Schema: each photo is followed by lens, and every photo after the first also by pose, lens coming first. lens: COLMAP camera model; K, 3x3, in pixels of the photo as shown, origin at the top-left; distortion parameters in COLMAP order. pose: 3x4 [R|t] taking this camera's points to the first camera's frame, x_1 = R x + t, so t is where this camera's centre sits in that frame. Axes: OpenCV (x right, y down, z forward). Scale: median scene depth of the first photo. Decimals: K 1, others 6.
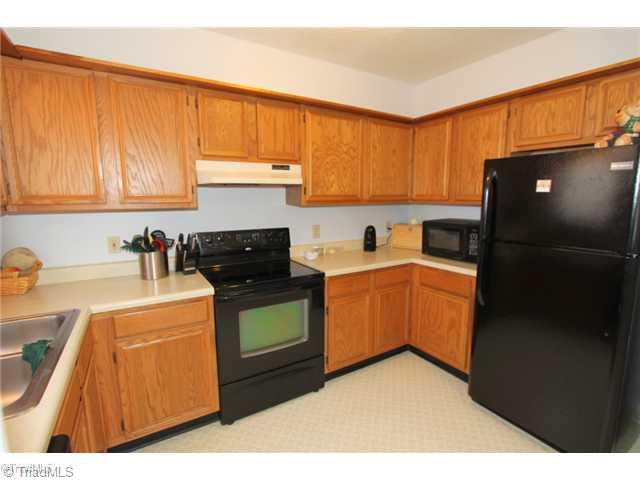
lens RADIAL K [[312.3, 0, 320.0], [0, 312.3, 240.0], [0, 0, 1]] dist [-0.001719, -0.000202]
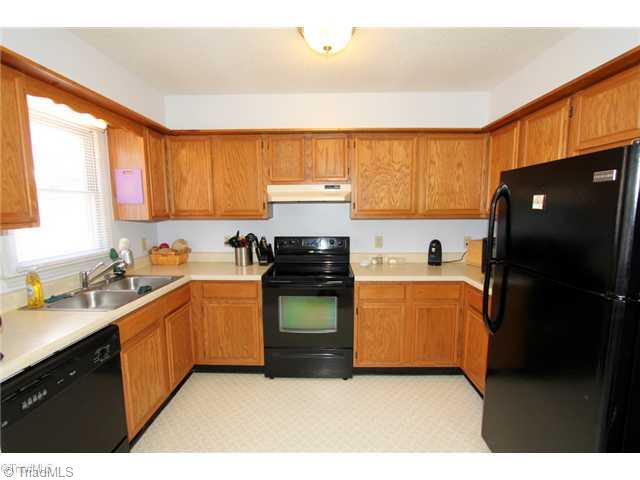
lens RADIAL K [[291.6, 0, 320.0], [0, 291.6, 240.0], [0, 0, 1]] dist [0.000105, 0.000622]
pose [[0.840129, 0.060394, -0.539013, 0.469045], [-0.075070, 0.997164, -0.005279, -0.016173], [0.537166, 0.044899, 0.842281, 0.020599]]
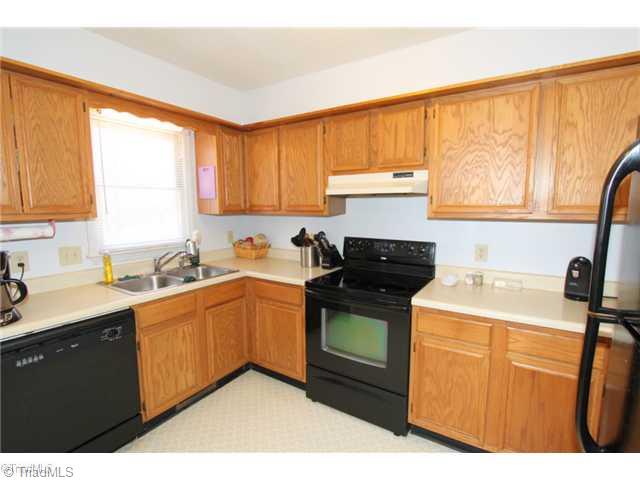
lens RADIAL K [[302.4, 0, 325.2], [0, 302.4, 240.8], [0, 0, 1]] dist [-0.010085, -0.000178]
pose [[0.450101, 0.106116, -0.886650, 0.587528], [-0.126978, 0.990430, 0.054077, -0.060559], [0.883904, 0.088245, 0.459268, 0.412841]]
